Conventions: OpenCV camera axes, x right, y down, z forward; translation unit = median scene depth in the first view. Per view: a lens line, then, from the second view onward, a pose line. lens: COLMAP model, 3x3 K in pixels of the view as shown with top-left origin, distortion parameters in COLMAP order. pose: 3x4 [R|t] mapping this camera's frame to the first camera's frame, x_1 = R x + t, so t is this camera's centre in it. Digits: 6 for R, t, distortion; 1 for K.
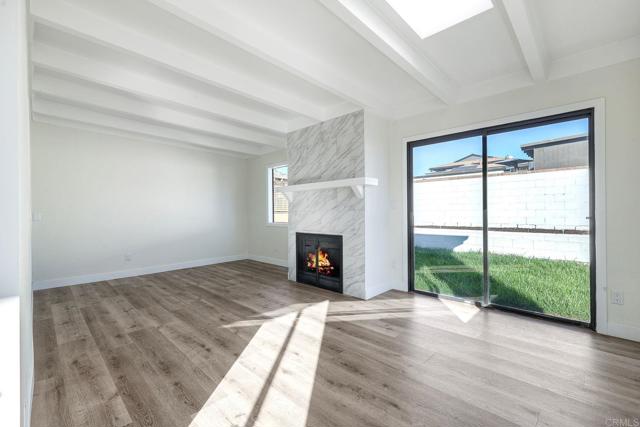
lens RADIAL K [[281.0, 0, 324.2], [0, 281.0, 212.6], [0, 0, 1]] dist [0.000866, 0.000800]
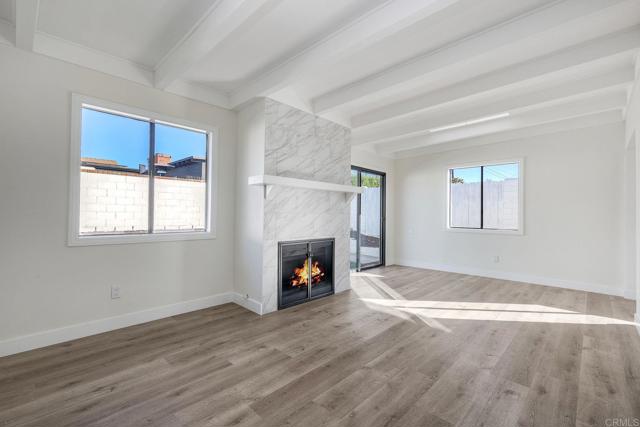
lens RADIAL K [[281.0, 0, 320.9], [0, 281.0, 212.7], [0, 0, 1]] dist [0.000866, 0.000800]
pose [[-0.001096, 0.014600, 0.999893, -1.206064], [-0.006293, 0.999874, -0.014606, 0.005775], [-0.999980, -0.006309, -0.001004, 1.303376]]
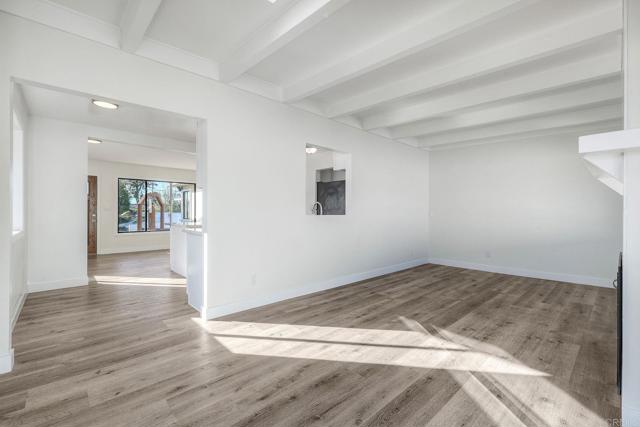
lens RADIAL K [[281.0, 0, 322.2], [0, 281.0, 213.3], [0, 0, 1]] dist [0.000866, 0.000800]
pose [[-0.048141, 0.016631, -0.998702, 0.672140], [-0.008872, 0.999815, 0.017077, -0.013490], [0.998801, 0.009683, -0.047985, 0.664767]]
